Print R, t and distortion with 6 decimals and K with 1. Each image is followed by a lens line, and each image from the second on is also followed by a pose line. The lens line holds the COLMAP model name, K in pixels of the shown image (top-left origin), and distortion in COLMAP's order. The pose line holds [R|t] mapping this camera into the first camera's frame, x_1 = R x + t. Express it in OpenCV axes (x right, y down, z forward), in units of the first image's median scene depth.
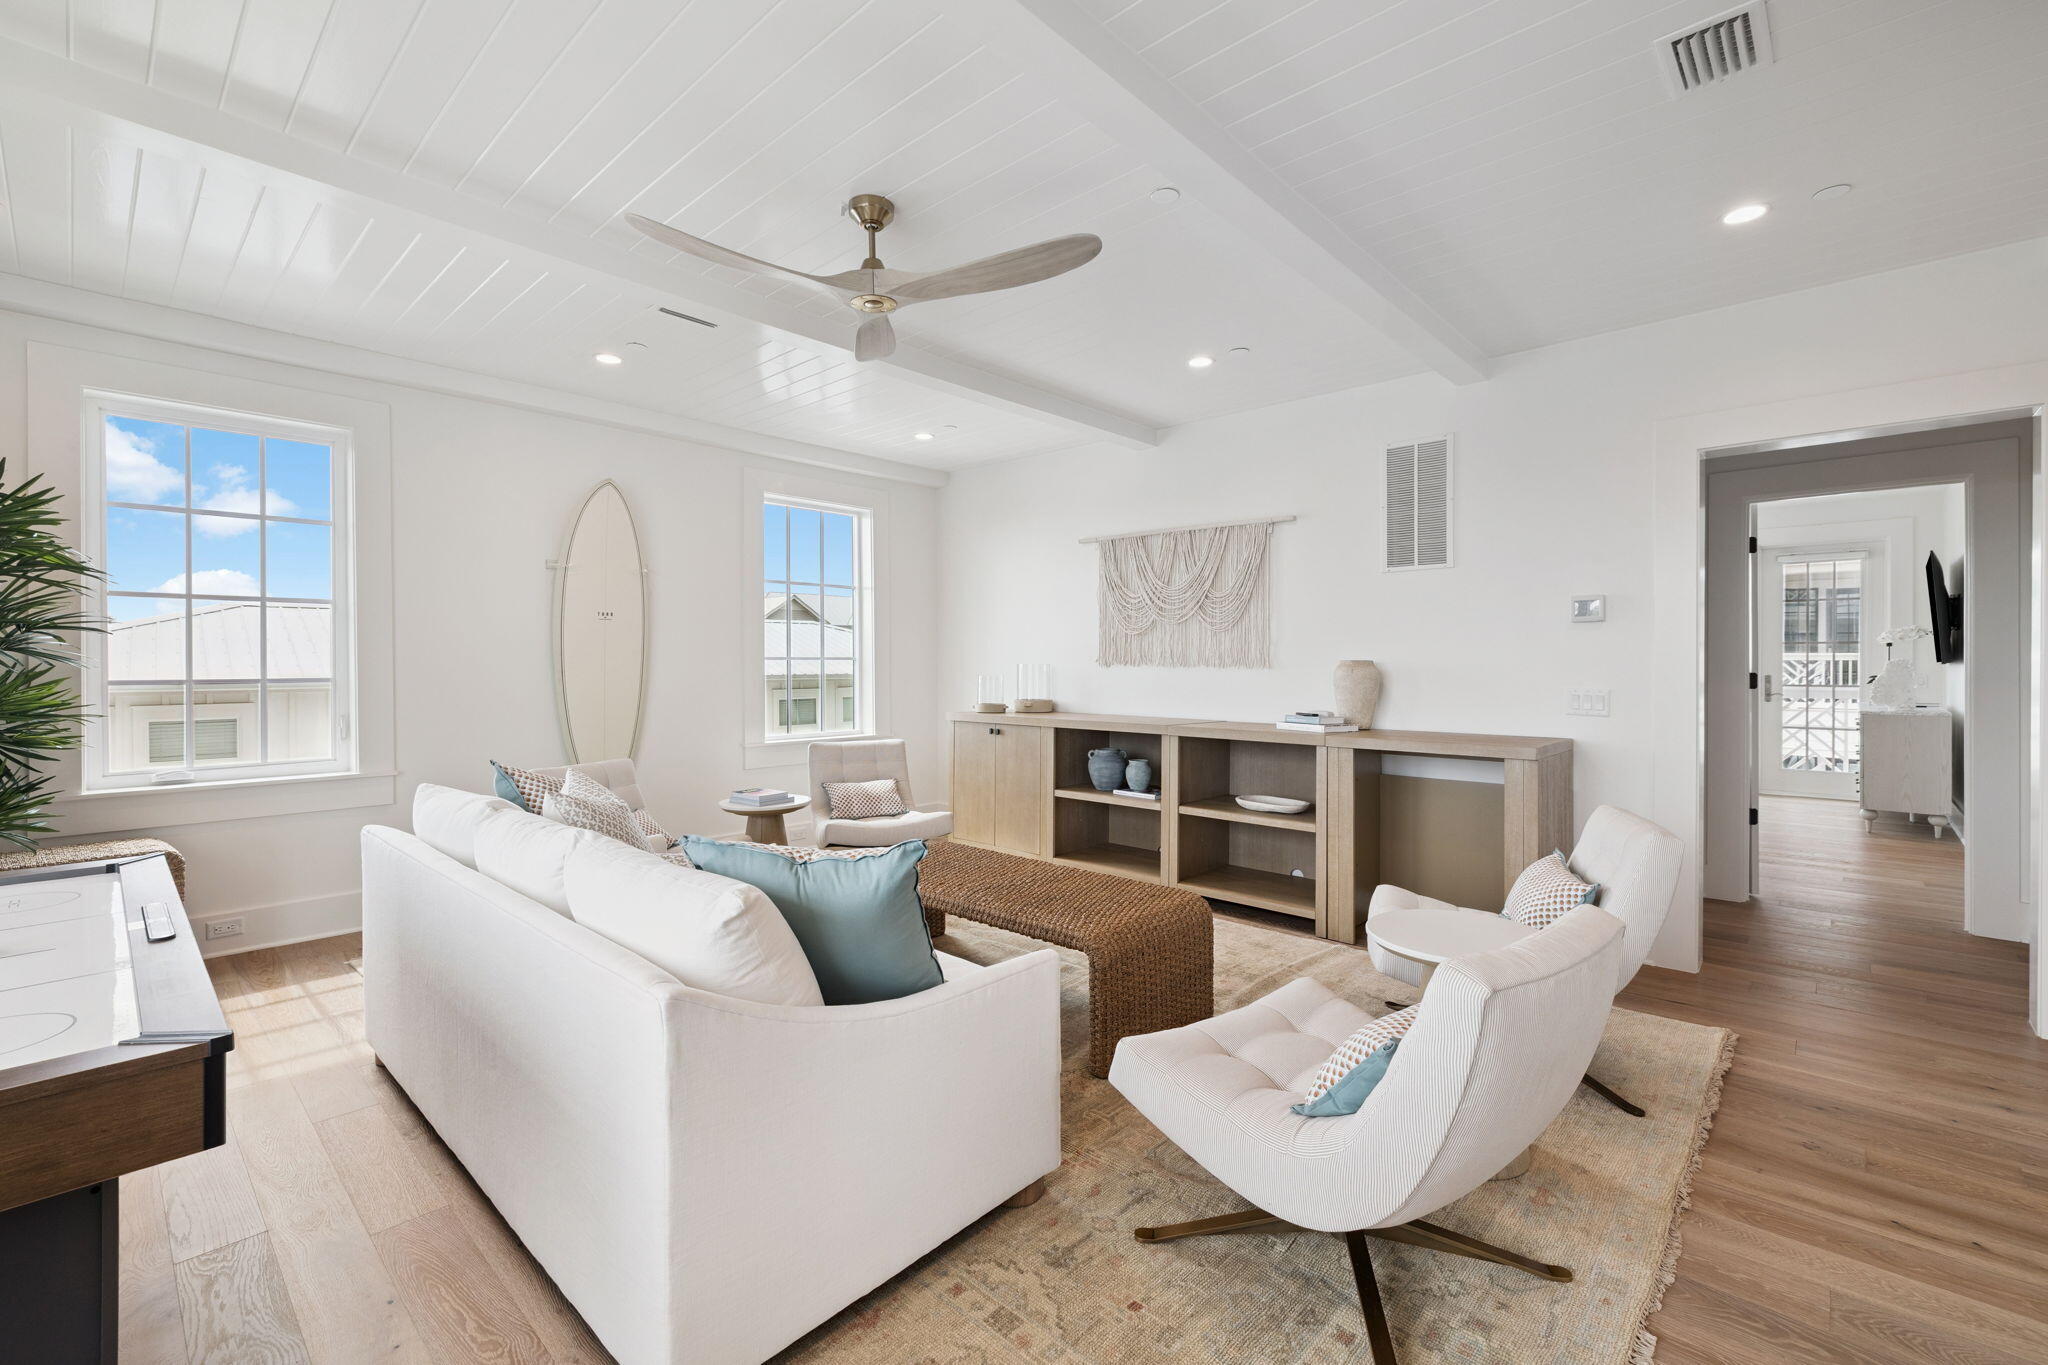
lens RADIAL K [[871.5, 0, 1033.2], [0, 871.5, 661.9], [0, 0, 1]] dist [-0.027603, -0.000462]
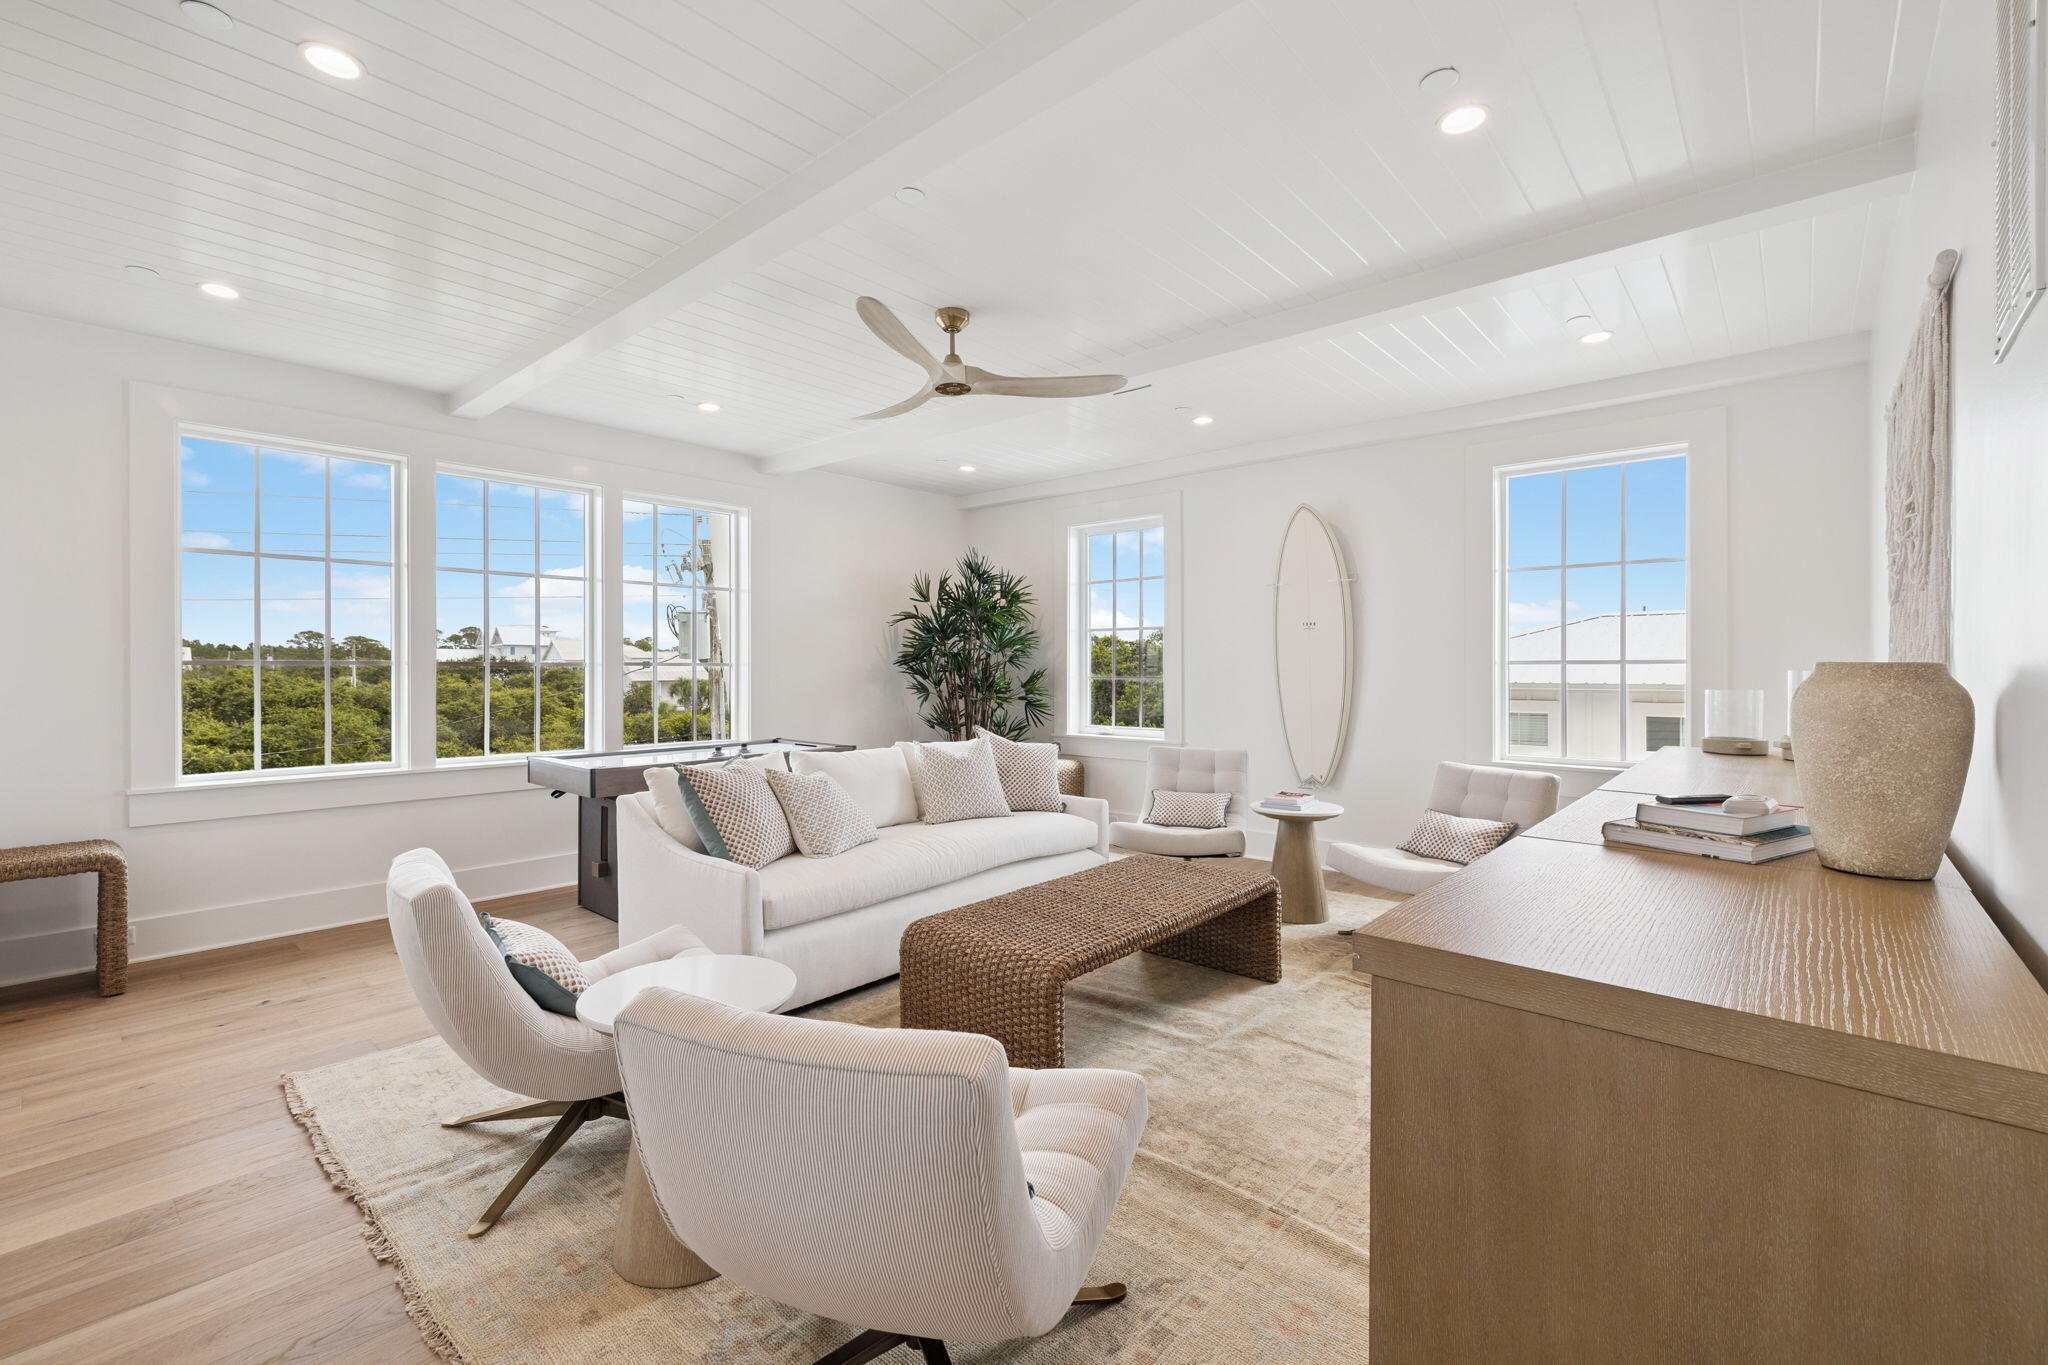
lens RADIAL K [[871.5, 0, 1033.2], [0, 871.5, 661.9], [0, 0, 1]] dist [-0.027603, -0.000462]
pose [[0.006229, -0.005173, -0.999967, 0.641938], [-0.005919, 0.999969, -0.005210, 0.002714], [0.999963, 0.005951, 0.006198, 0.636667]]
